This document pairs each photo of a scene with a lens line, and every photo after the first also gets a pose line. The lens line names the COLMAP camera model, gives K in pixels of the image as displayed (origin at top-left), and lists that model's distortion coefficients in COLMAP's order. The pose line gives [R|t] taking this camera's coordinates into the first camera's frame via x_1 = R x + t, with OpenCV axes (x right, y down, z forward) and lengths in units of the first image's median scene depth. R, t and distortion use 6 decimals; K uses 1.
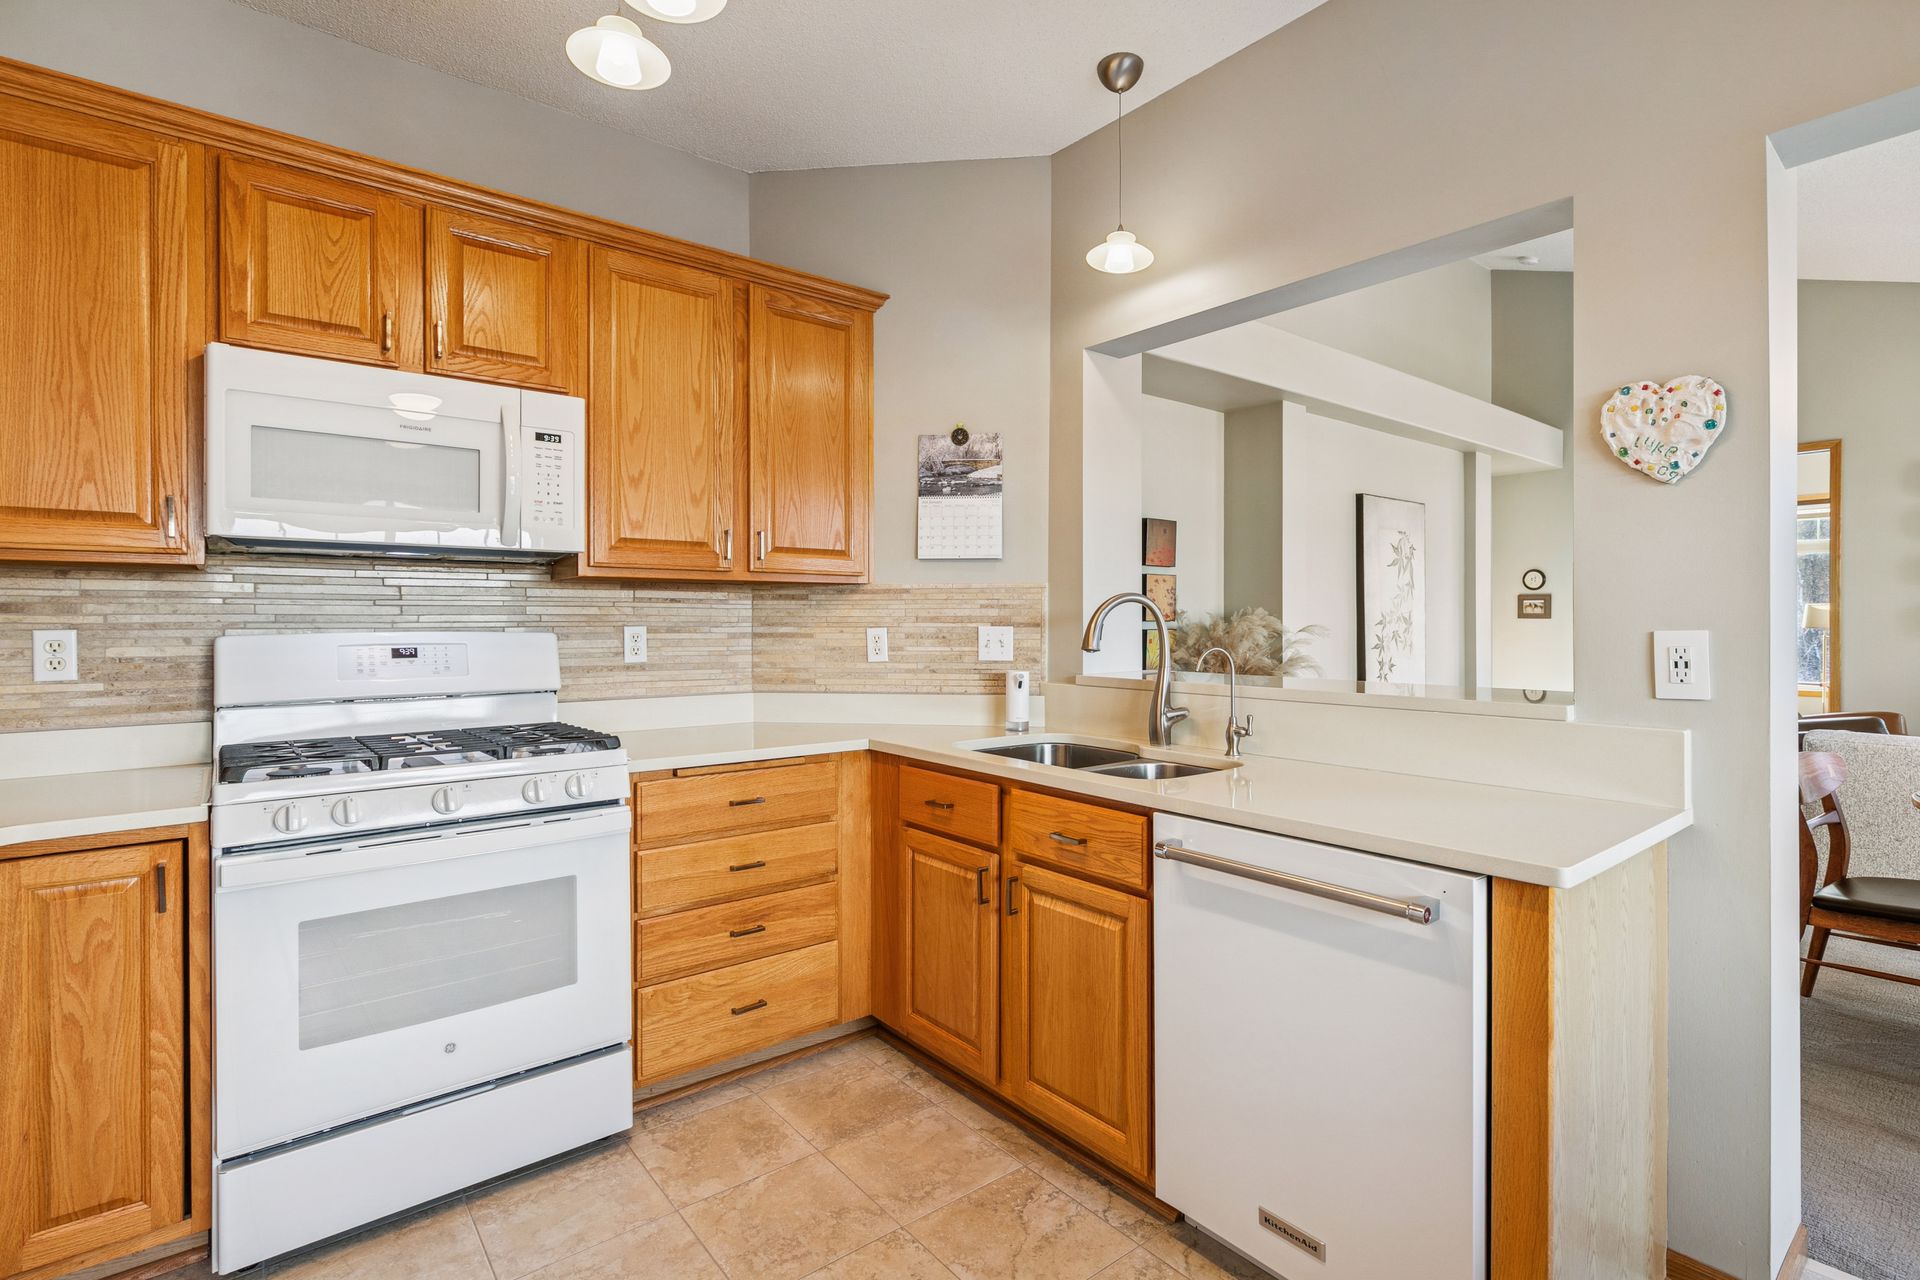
lens RADIAL K [[918.2, 0, 963.2], [0, 918.2, 613.4], [0, 0, 1]] dist [0.003250, -0.000001]
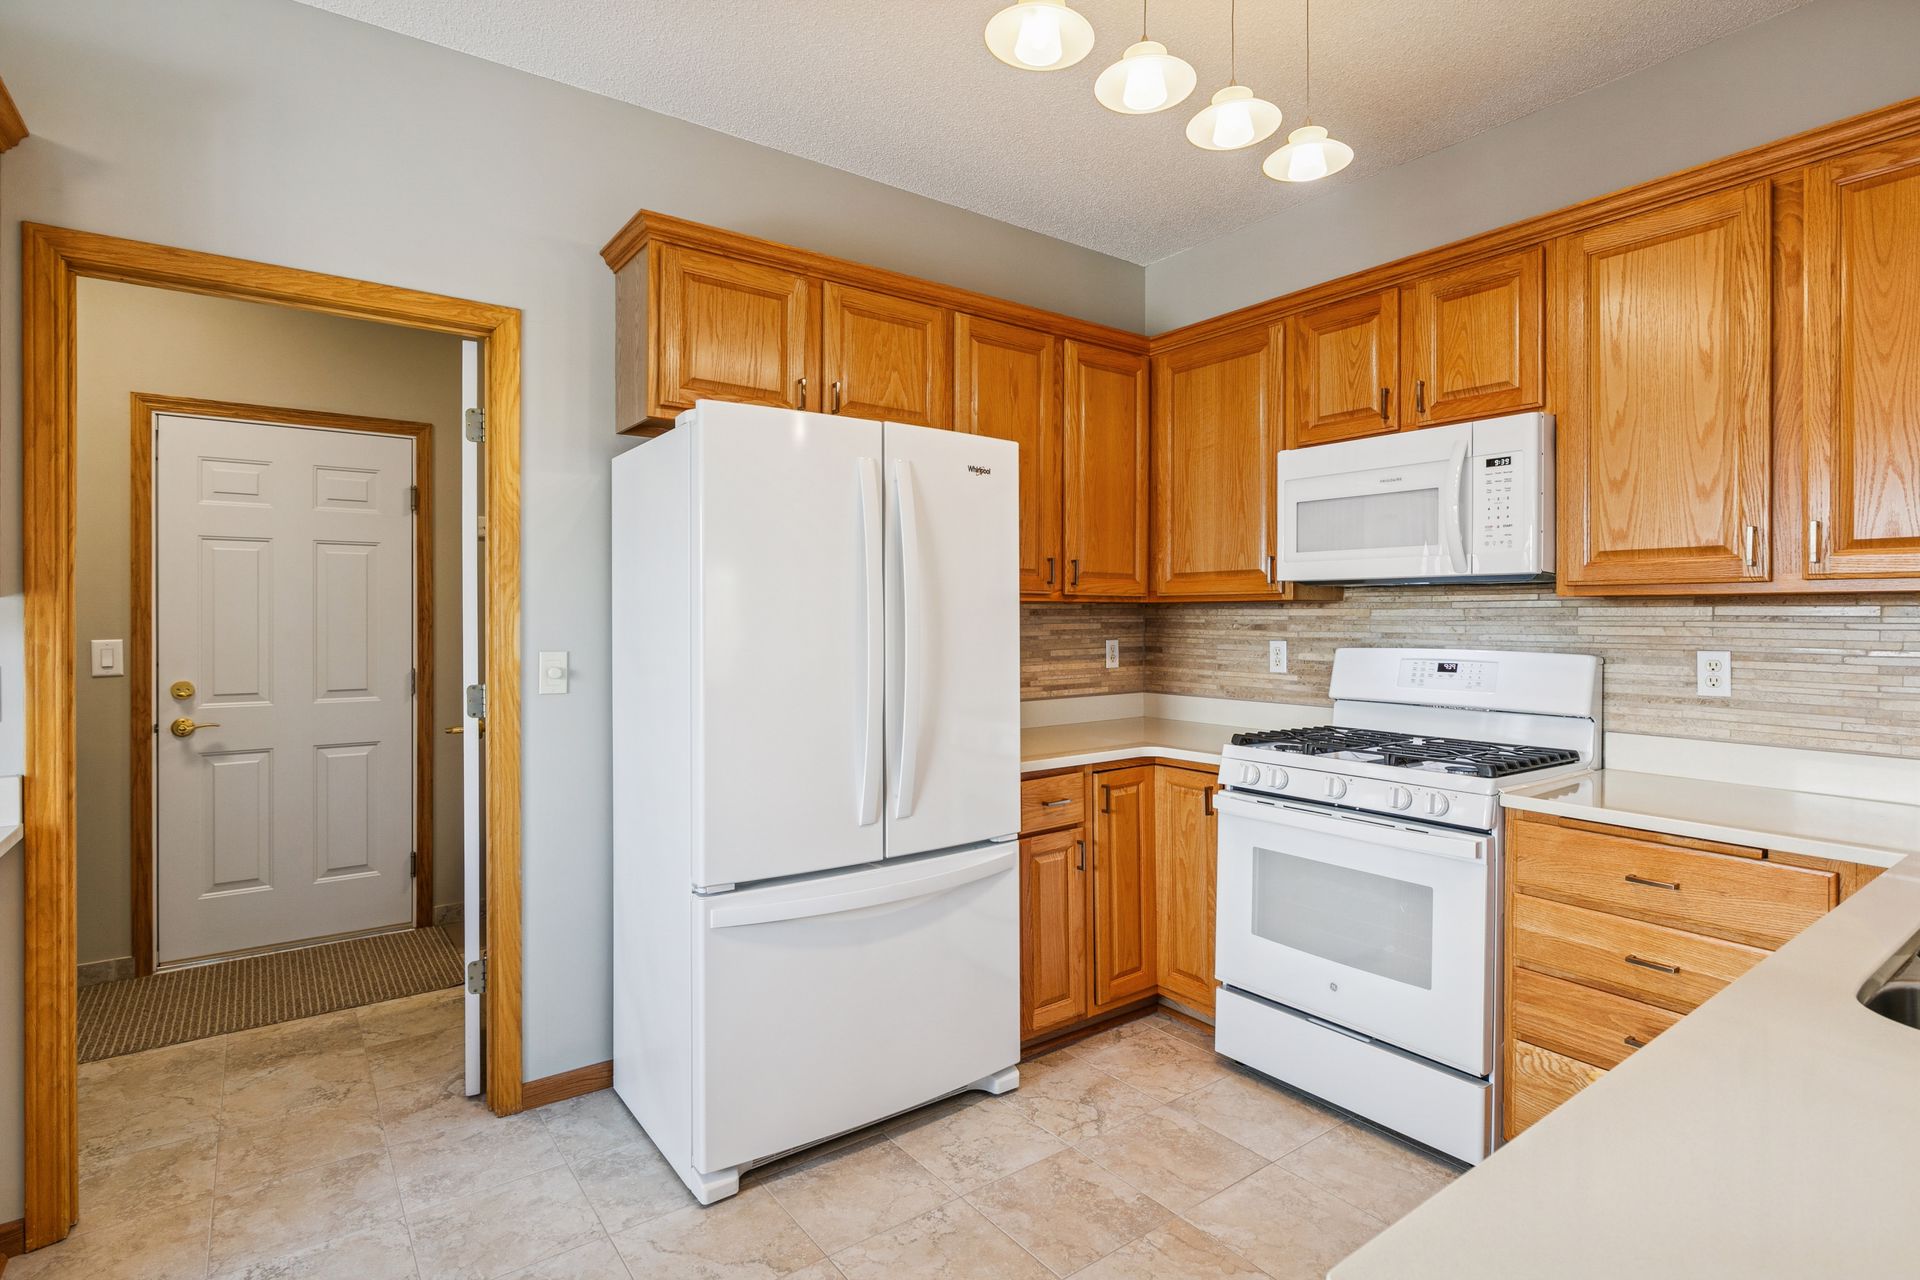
lens RADIAL K [[960.5, 0, 961.9], [0, 960.5, 606.0], [0, 0, 1]] dist [0.003612, 0.000540]
pose [[-0.050944, -0.008340, -0.998667, 0.628848], [0.008532, 0.999925, -0.008786, -0.028823], [0.998665, -0.008969, -0.050869, 0.463589]]
